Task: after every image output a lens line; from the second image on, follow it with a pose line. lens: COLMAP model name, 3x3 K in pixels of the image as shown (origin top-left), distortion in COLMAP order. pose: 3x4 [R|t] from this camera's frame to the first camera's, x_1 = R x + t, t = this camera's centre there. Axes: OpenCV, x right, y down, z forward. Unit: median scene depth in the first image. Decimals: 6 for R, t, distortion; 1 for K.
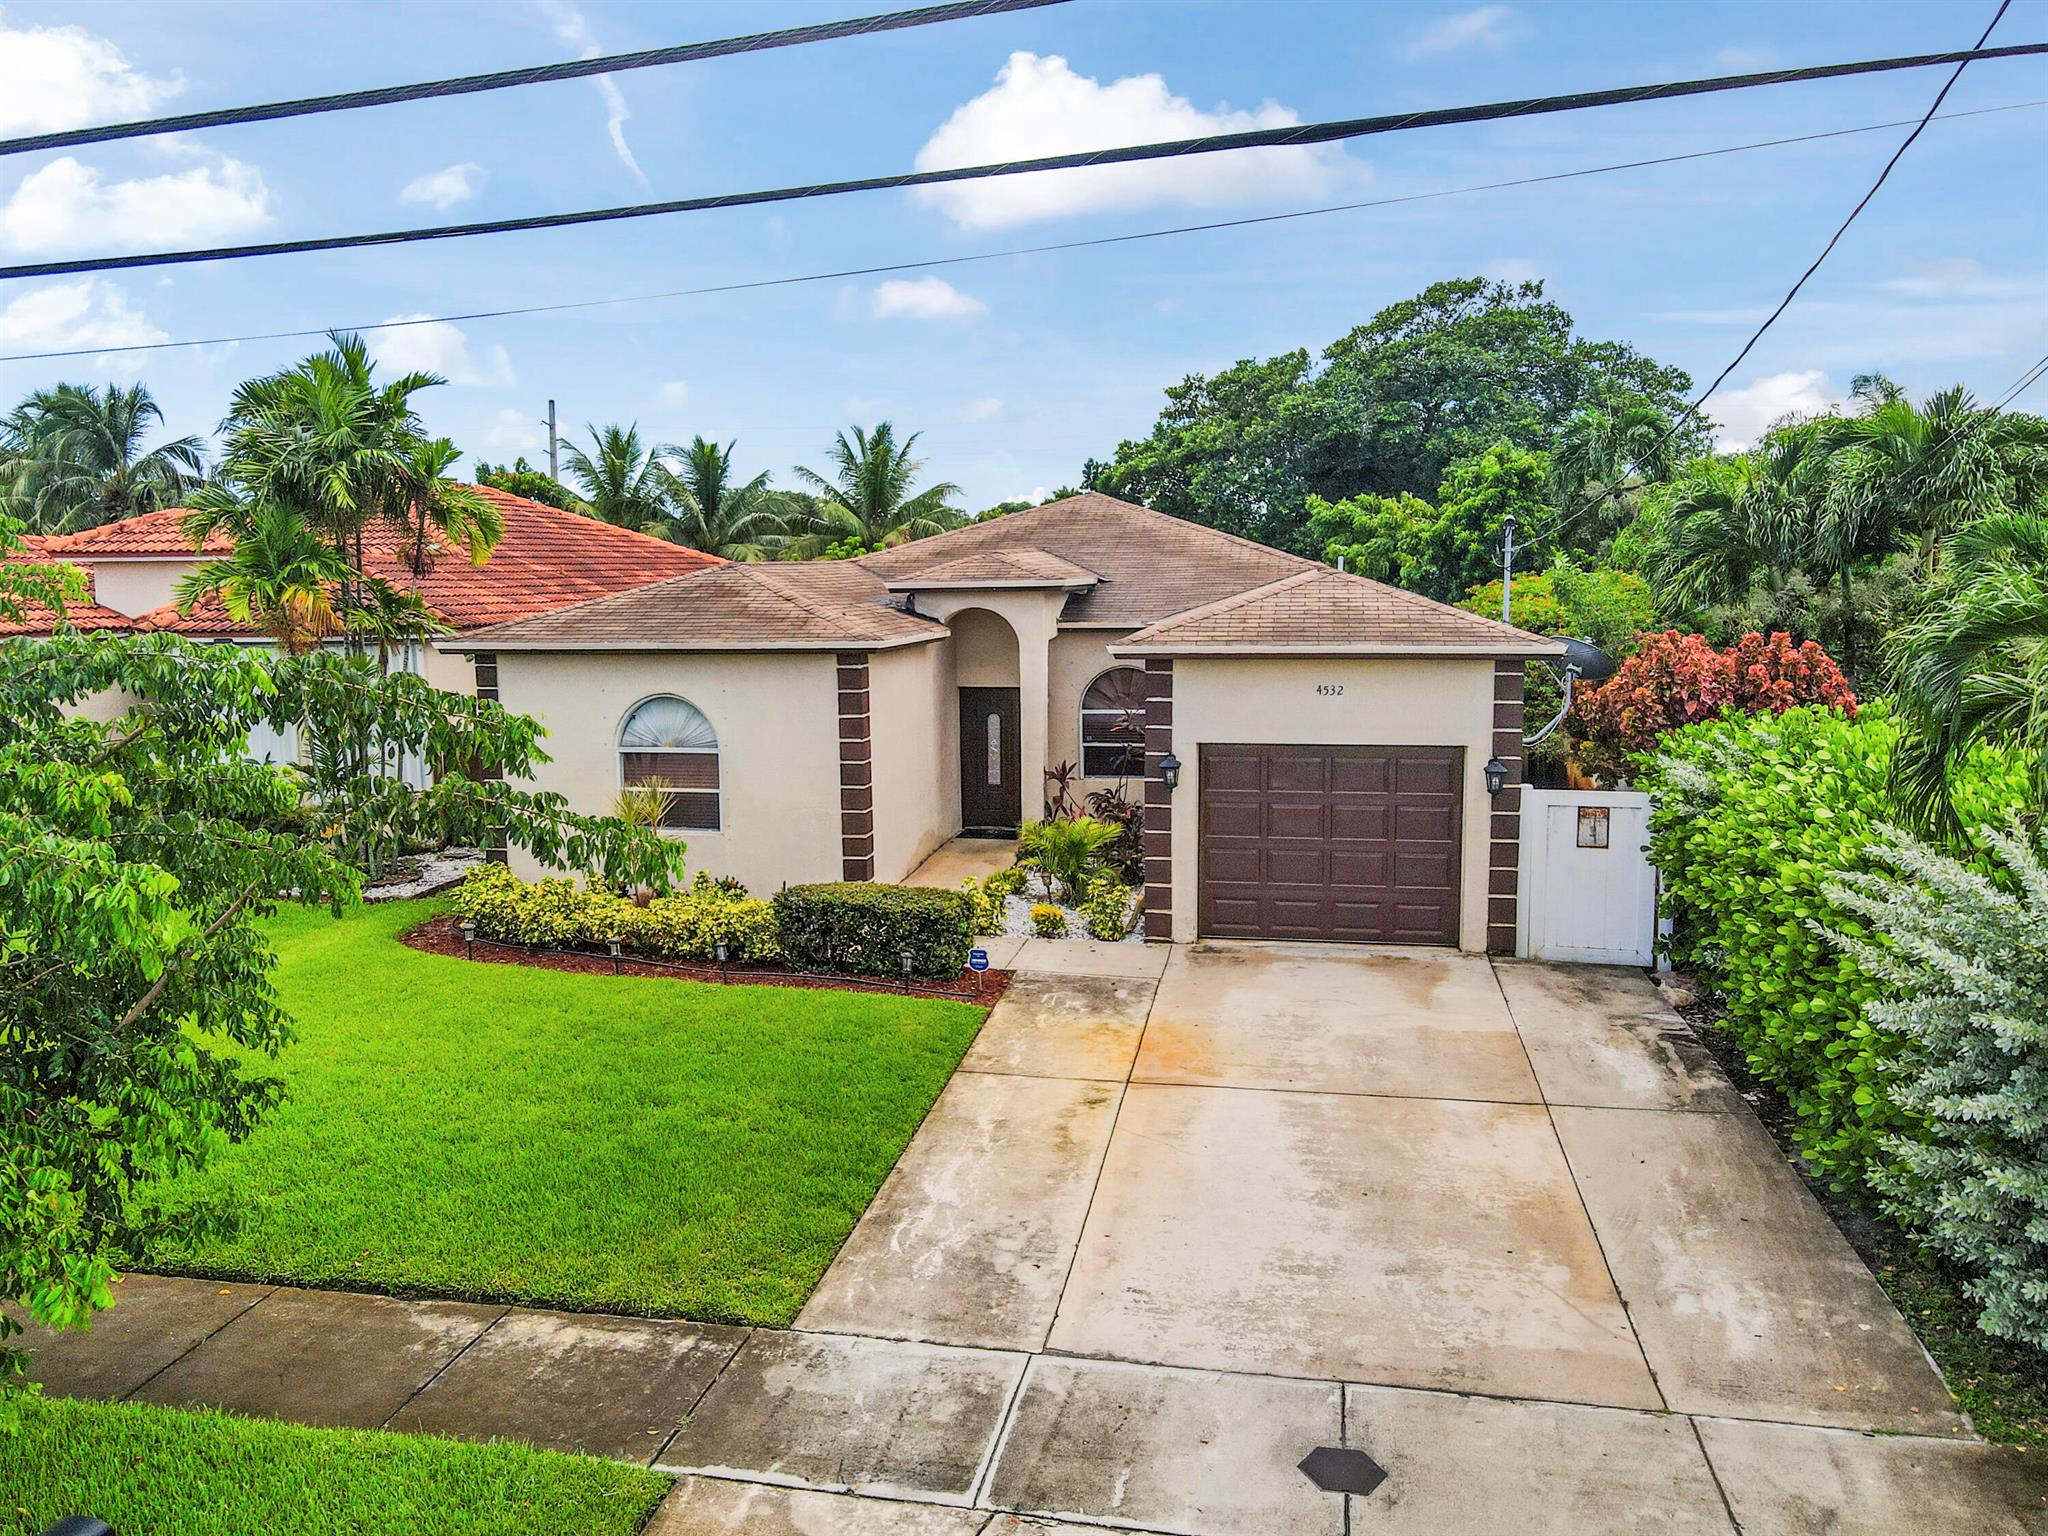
lens RADIAL K [[1522.3, 0, 1024.0], [0, 1522.3, 768.0], [0, 0, 1]] dist [-0.004693, 0.002170]
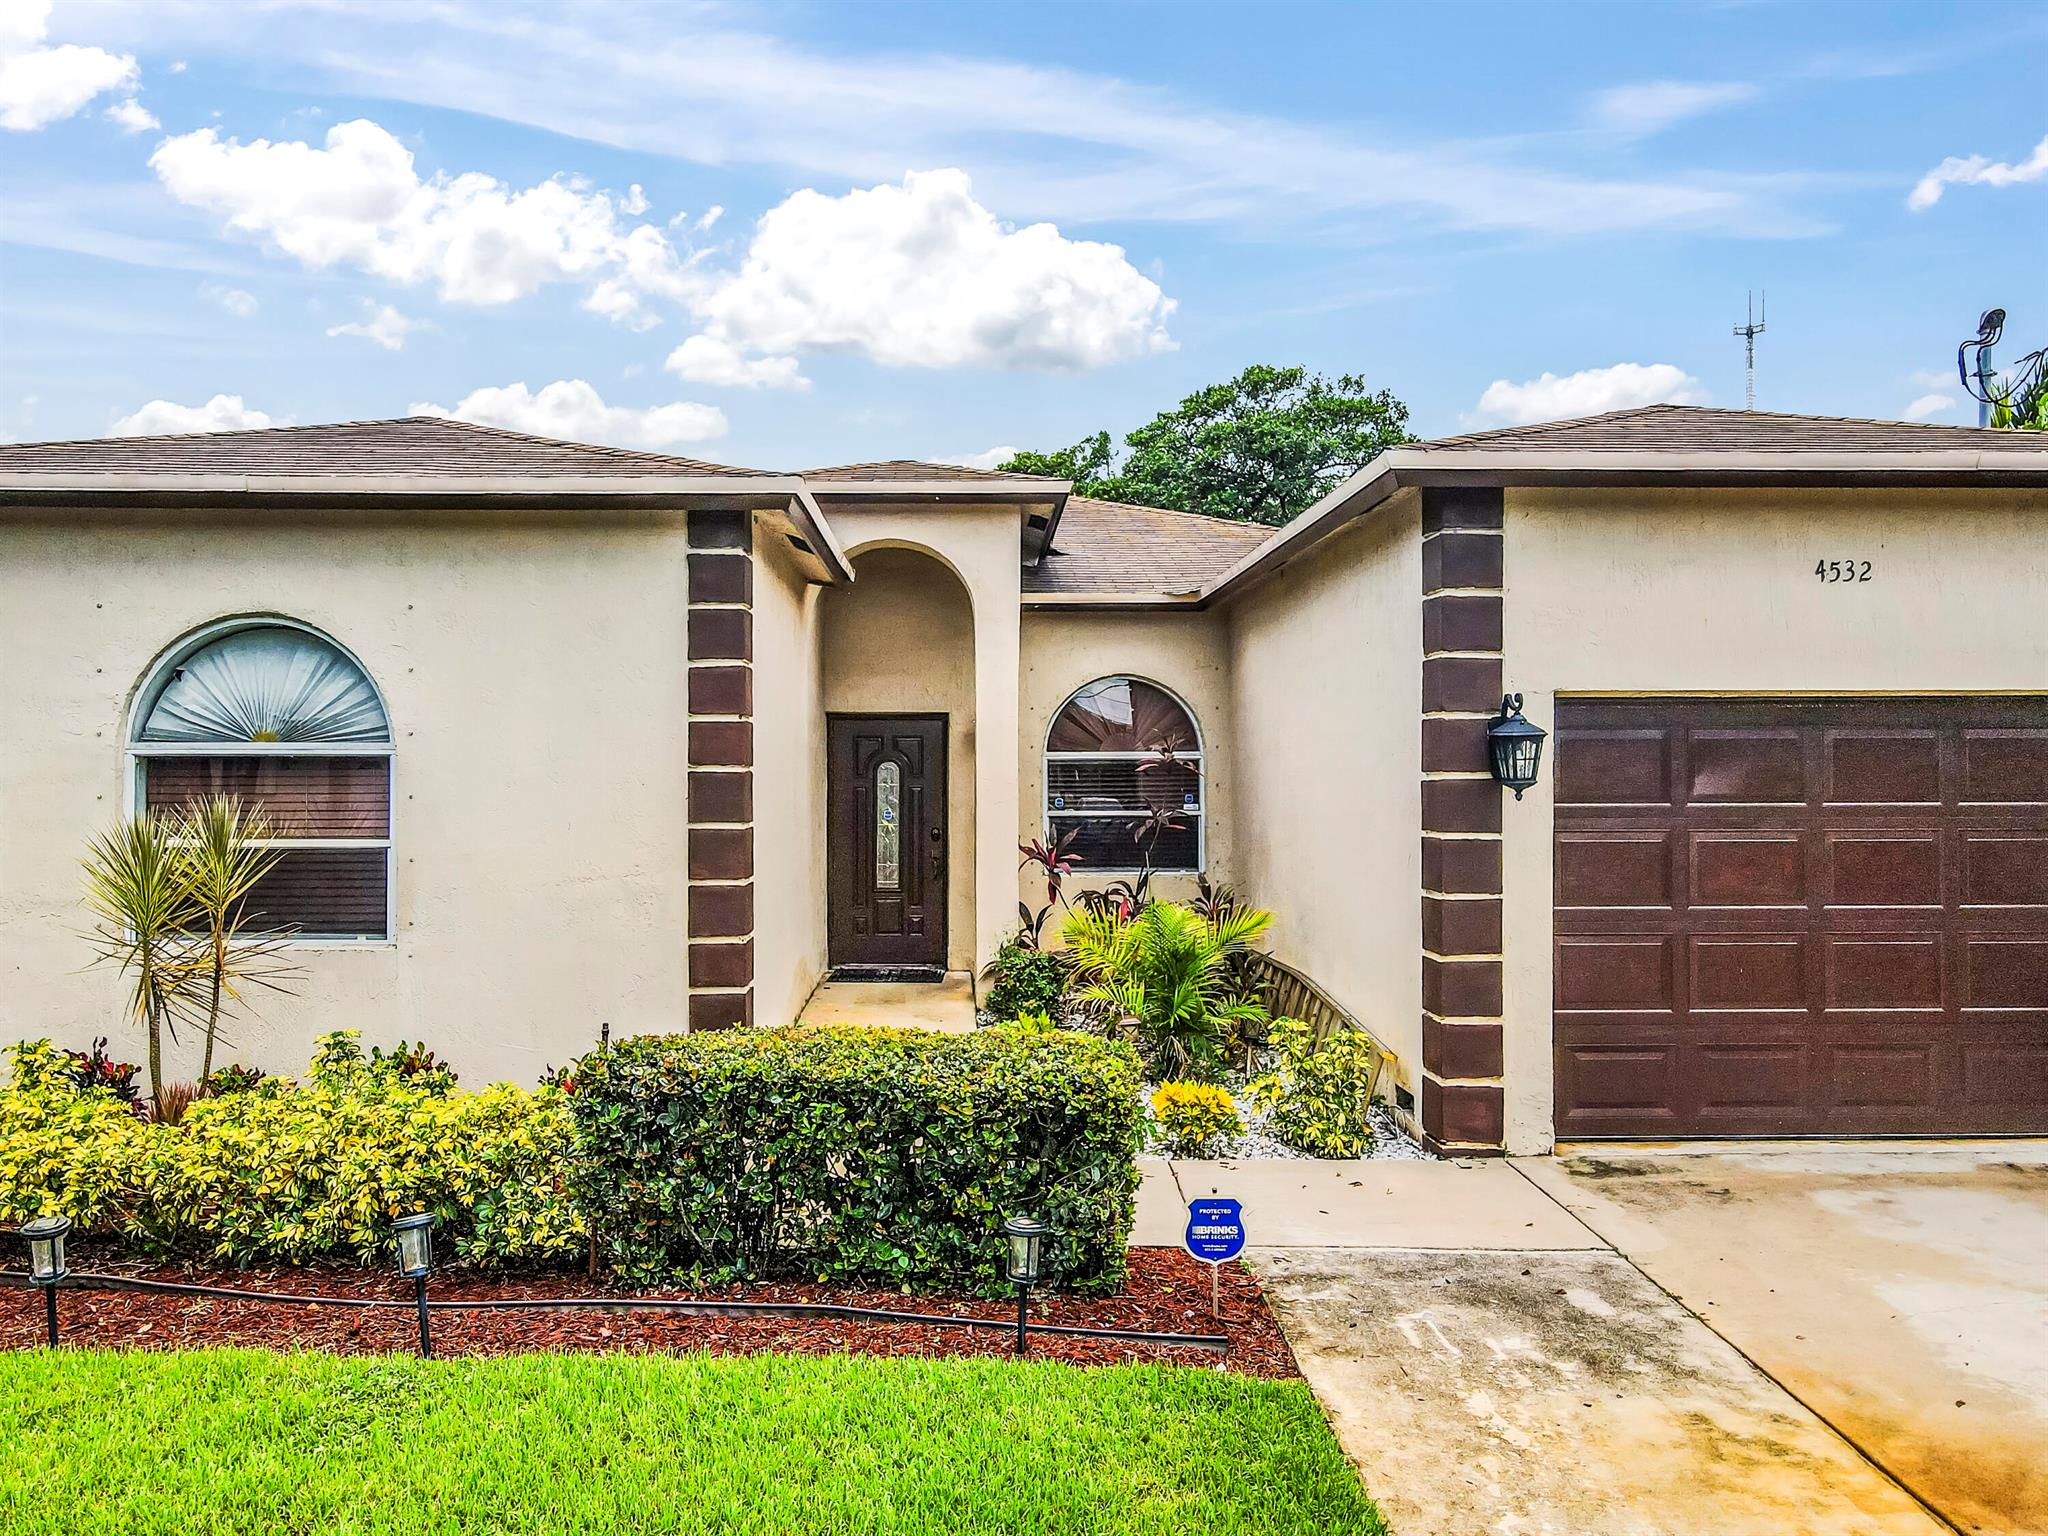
lens RADIAL K [[1542.0, 0, 1024.0], [0, 1542.0, 768.0], [0, 0, 1]] dist [0.008244, 0.006277]
pose [[0.974391, 0.010971, 0.224593, -0.135960], [0.020074, 0.990577, -0.135479, 0.062333], [-0.223963, 0.136518, 0.964989, 0.591422]]
